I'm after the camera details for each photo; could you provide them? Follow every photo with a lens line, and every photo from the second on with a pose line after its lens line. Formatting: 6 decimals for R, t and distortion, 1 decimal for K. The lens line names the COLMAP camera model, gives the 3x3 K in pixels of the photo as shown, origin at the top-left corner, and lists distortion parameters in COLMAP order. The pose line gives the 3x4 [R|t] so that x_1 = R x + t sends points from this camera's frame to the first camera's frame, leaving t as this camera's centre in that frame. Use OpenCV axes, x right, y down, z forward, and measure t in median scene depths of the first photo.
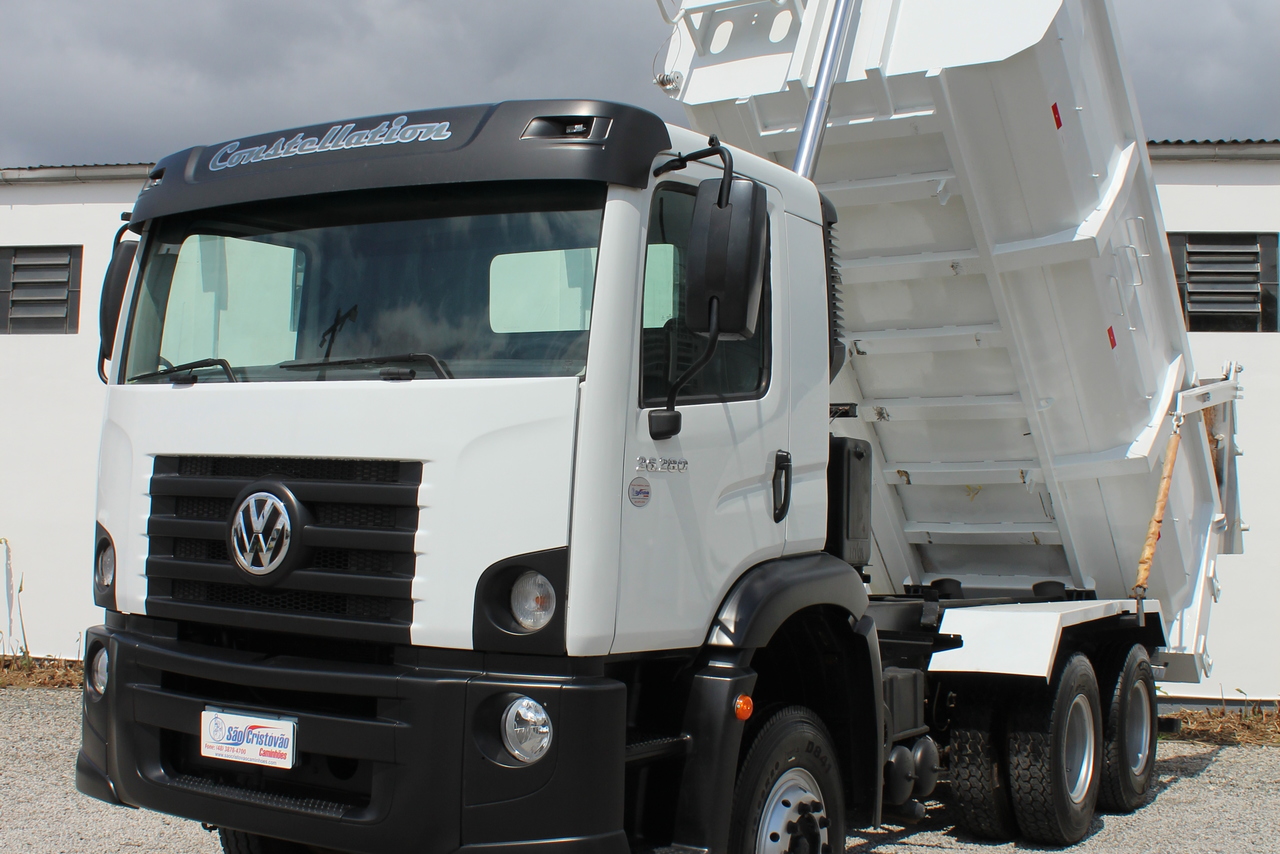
lens RADIAL K [[1615.0, 0, 640.0], [0, 1615.0, 427.0], [0, 0, 1]] dist [-0.144450, 0.030607]
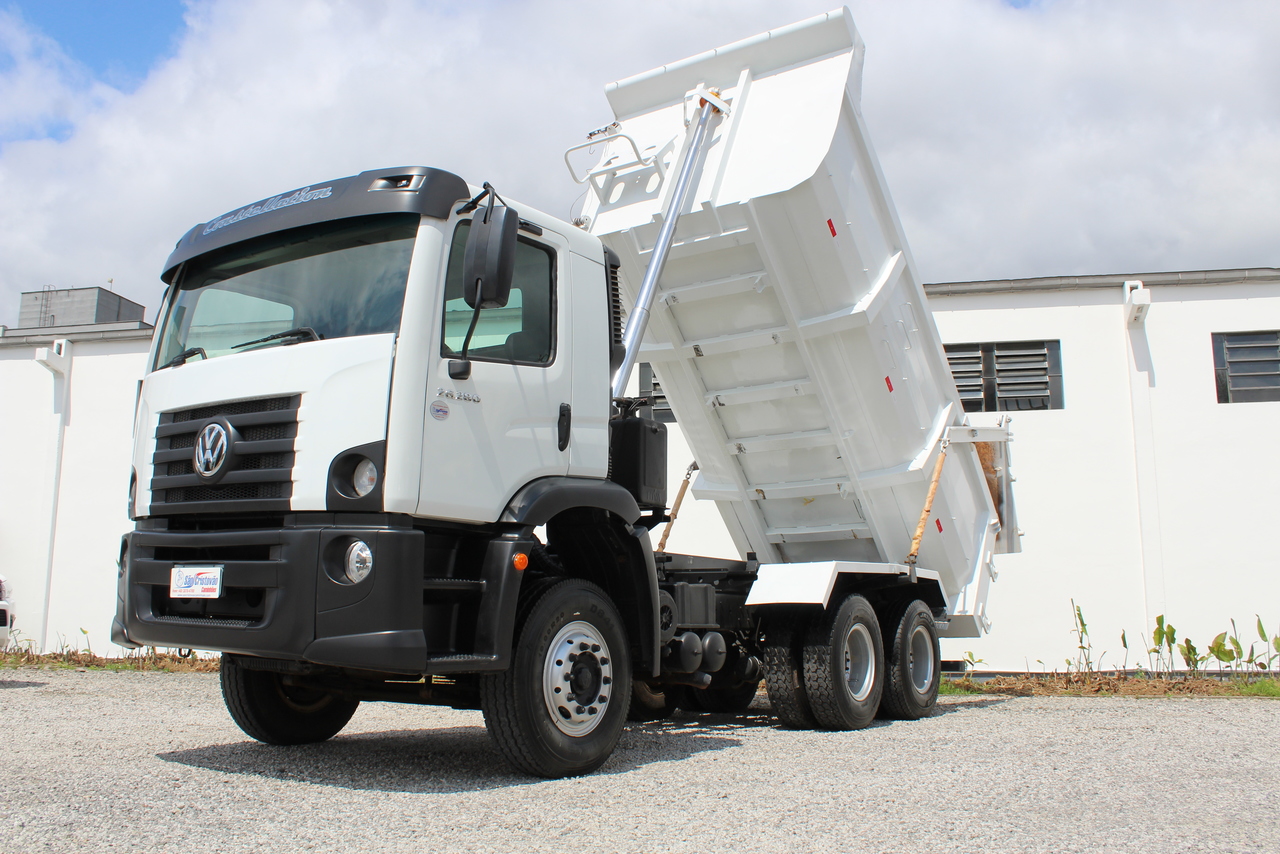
lens RADIAL K [[1150.7, 0, 639.2], [0, 1150.7, 411.2], [0, 0, 1]] dist [-0.122667, 0.013455]
pose [[0.998471, -0.023295, -0.050136, 0.204319], [0.017220, 0.992822, -0.118353, 0.145477], [0.052533, 0.117309, 0.991705, -0.058648]]
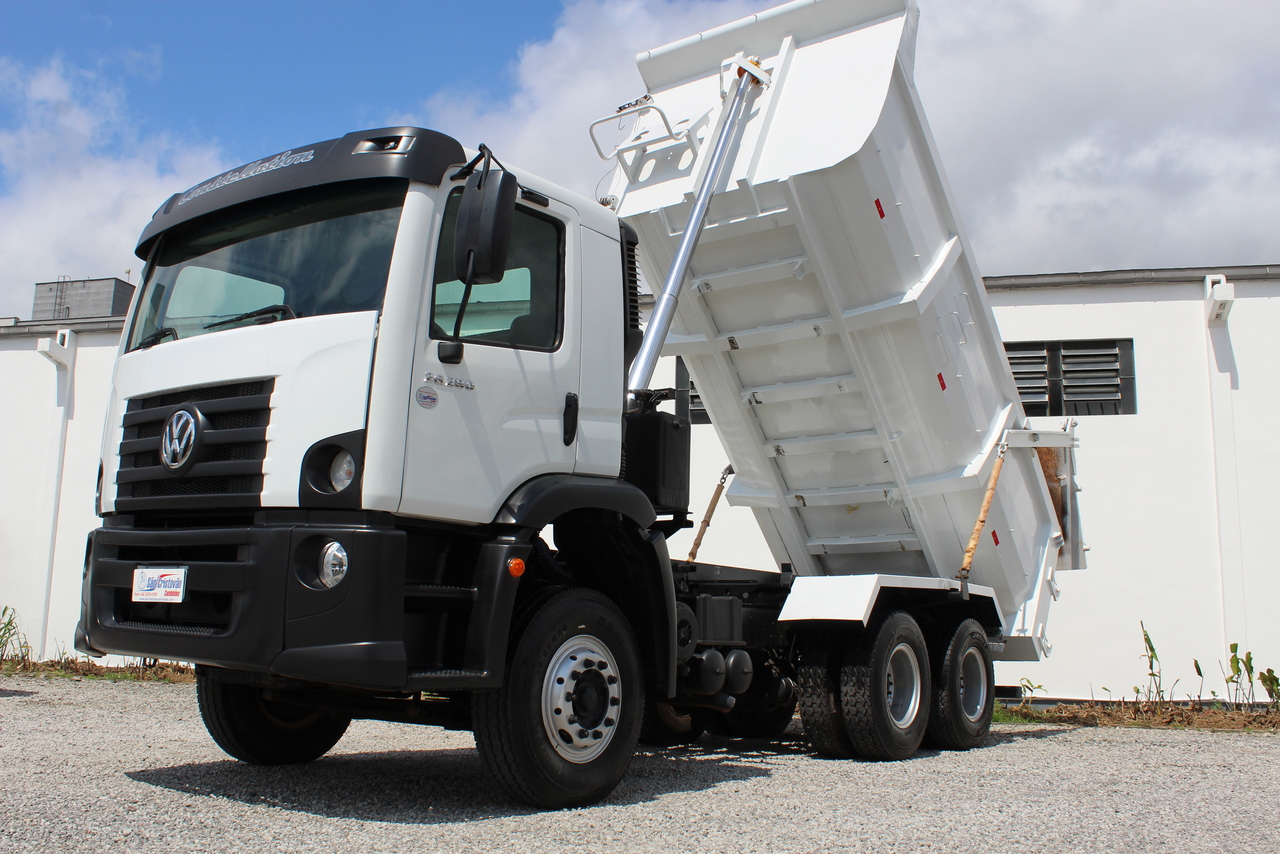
lens RADIAL K [[1212.0, 0, 640.0], [0, 1212.0, 427.0], [0, 0, 1]] dist [-0.119360, 0.039623]
pose [[0.996018, -0.011025, -0.088465, 0.227702], [0.001282, 0.993993, -0.109440, 0.149624], [0.089140, 0.108891, 0.990049, 0.000297]]
